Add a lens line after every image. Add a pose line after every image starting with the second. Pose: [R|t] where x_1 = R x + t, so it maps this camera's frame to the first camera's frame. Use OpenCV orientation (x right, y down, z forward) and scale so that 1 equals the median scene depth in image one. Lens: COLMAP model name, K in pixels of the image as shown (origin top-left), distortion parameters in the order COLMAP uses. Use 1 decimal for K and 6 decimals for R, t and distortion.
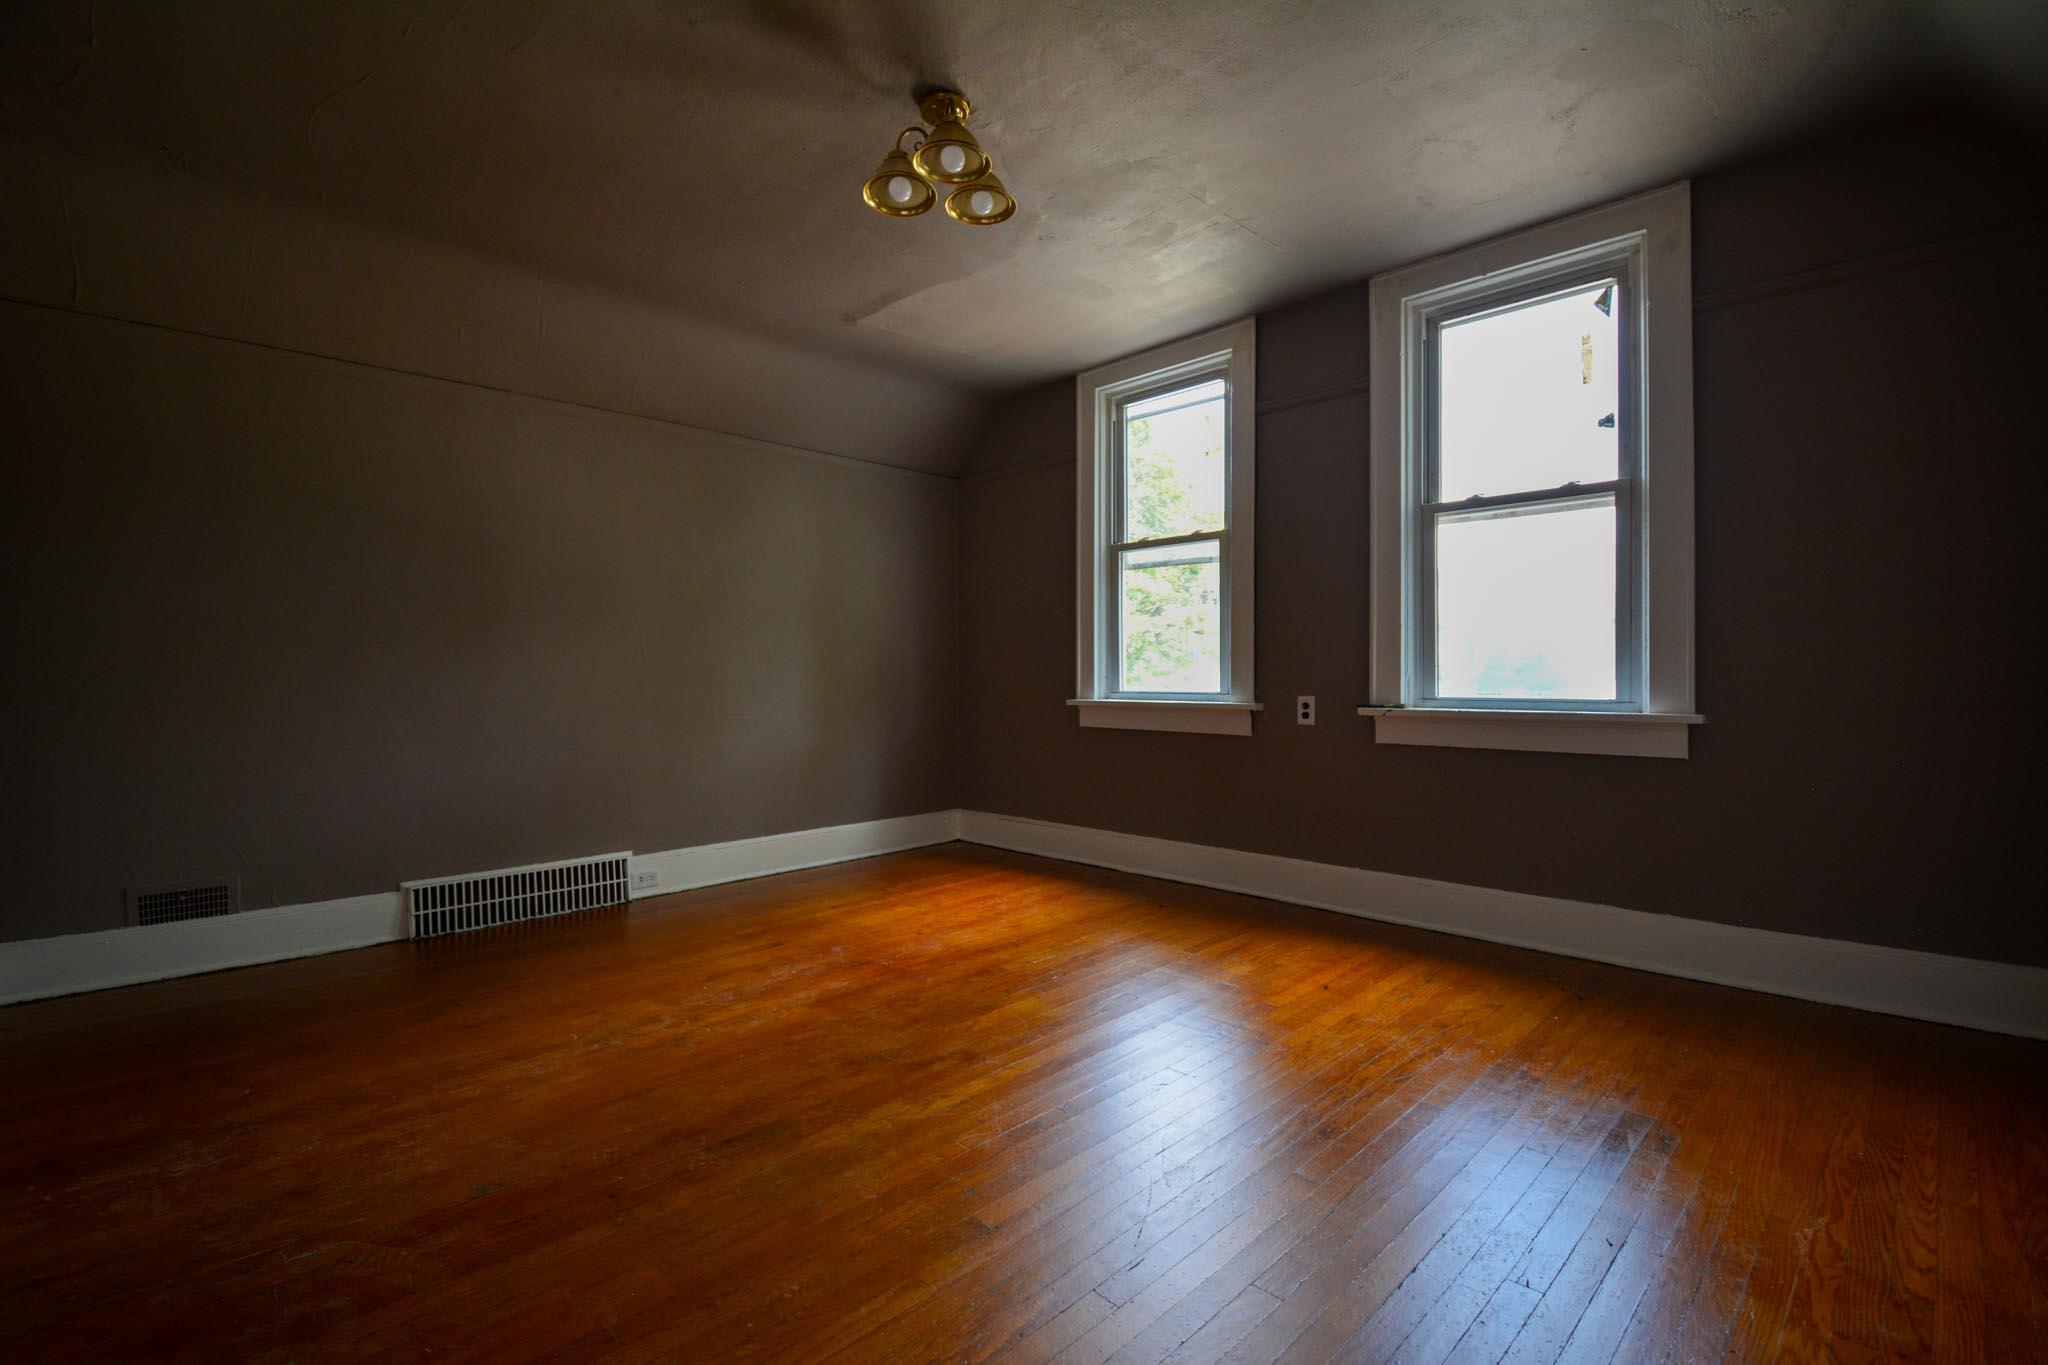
lens RADIAL K [[908.0, 0, 1038.1], [0, 908.0, 681.9], [0, 0, 1]] dist [0.000550, -0.016817]
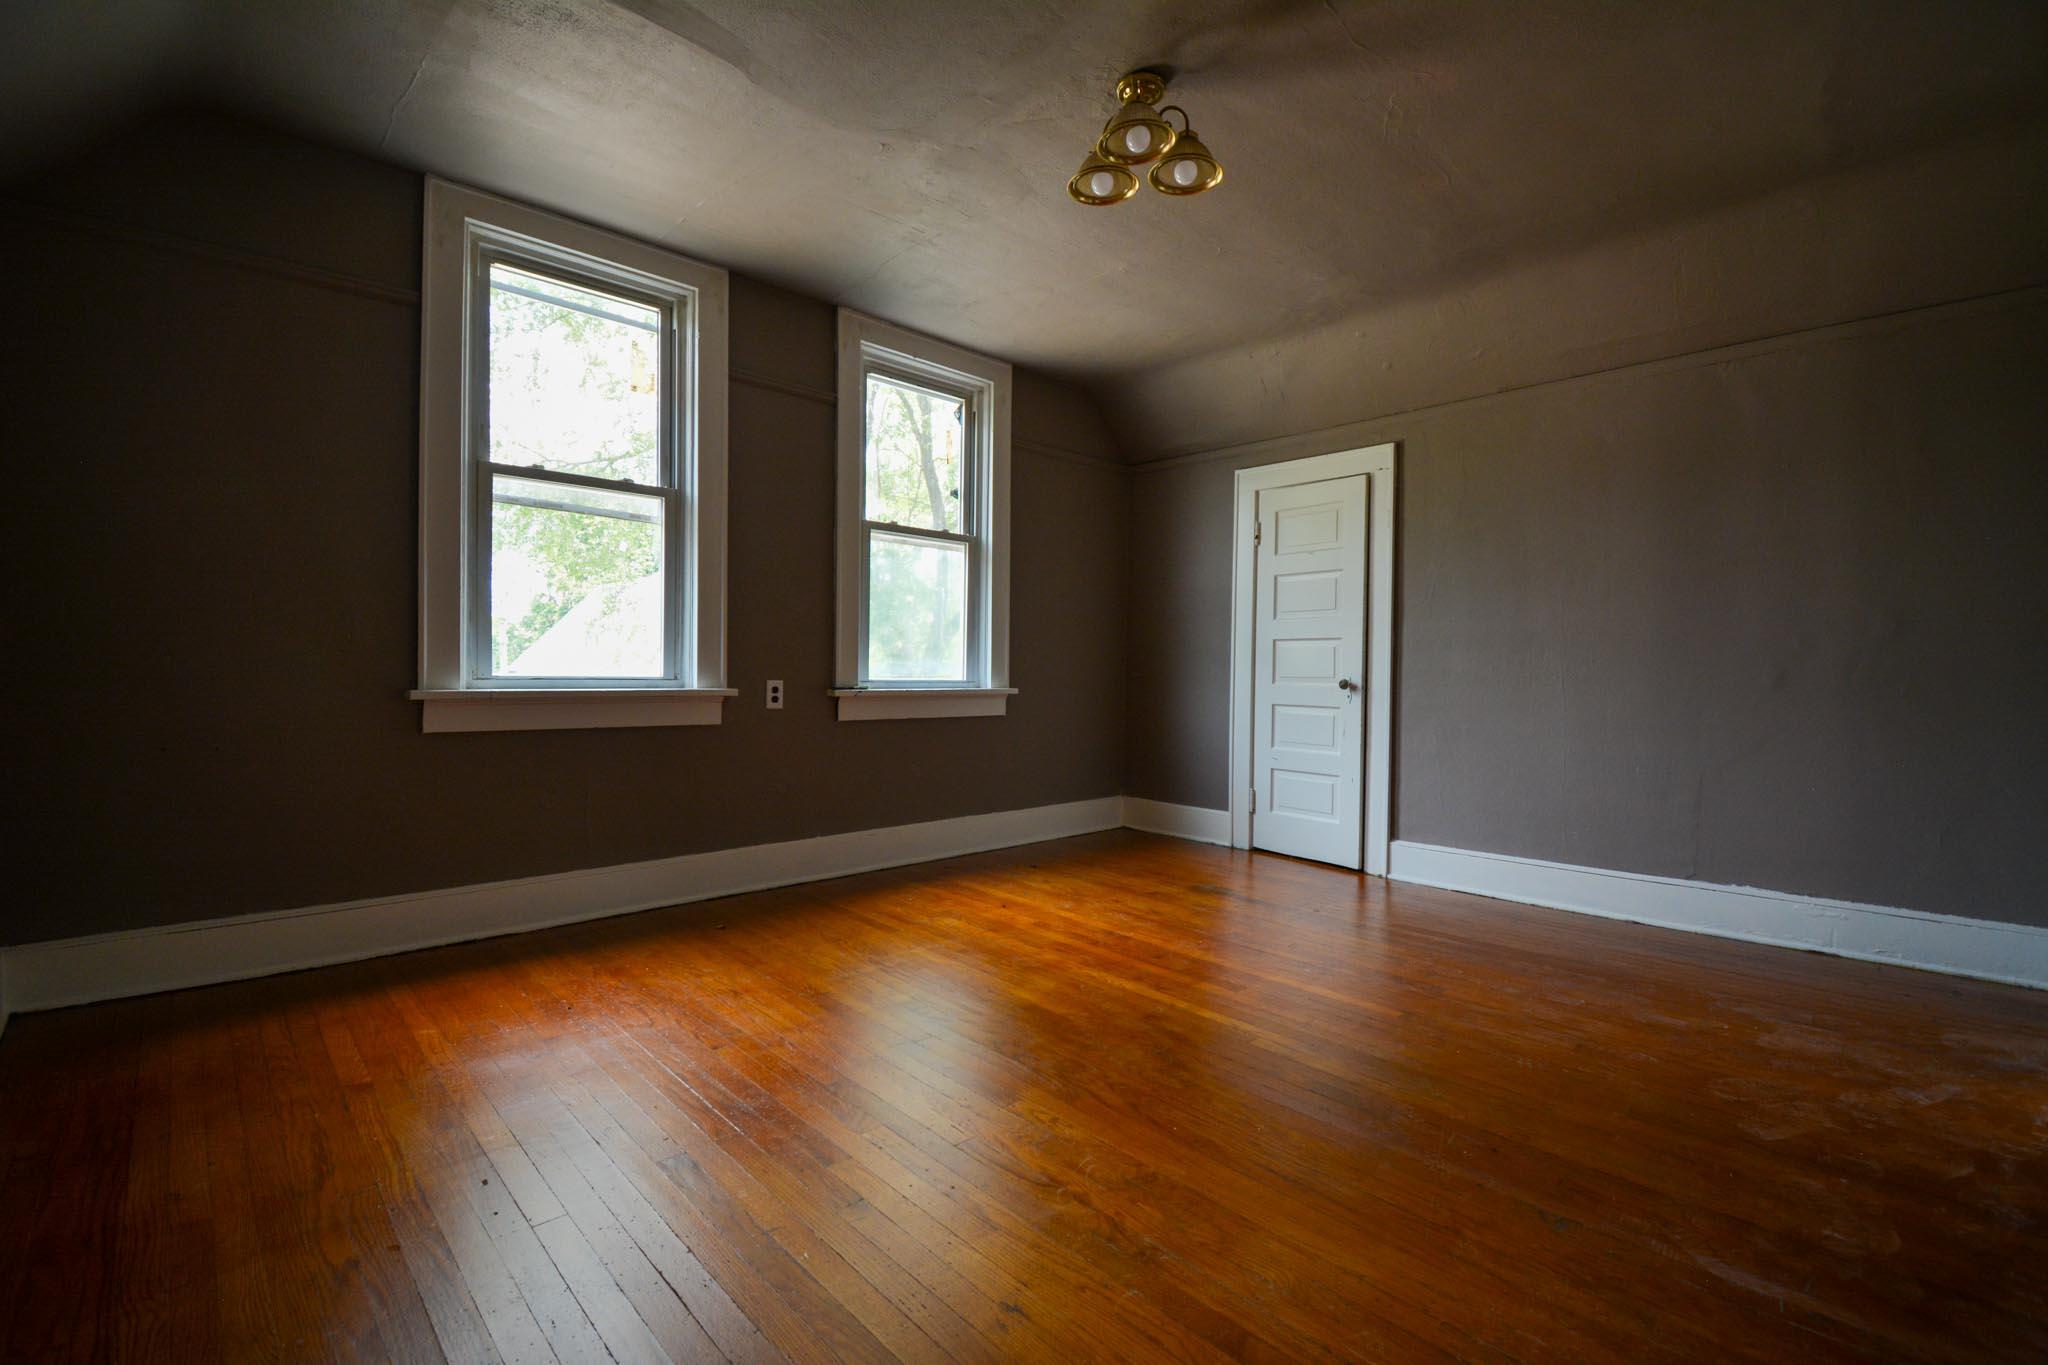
lens RADIAL K [[908.0, 0, 1038.1], [0, 908.0, 681.9], [0, 0, 1]] dist [0.000550, -0.016817]
pose [[0.007323, -0.018732, 0.999798, -0.693607], [-0.017365, 0.999671, 0.018857, -0.006705], [-0.999822, -0.017500, 0.006995, 0.675332]]
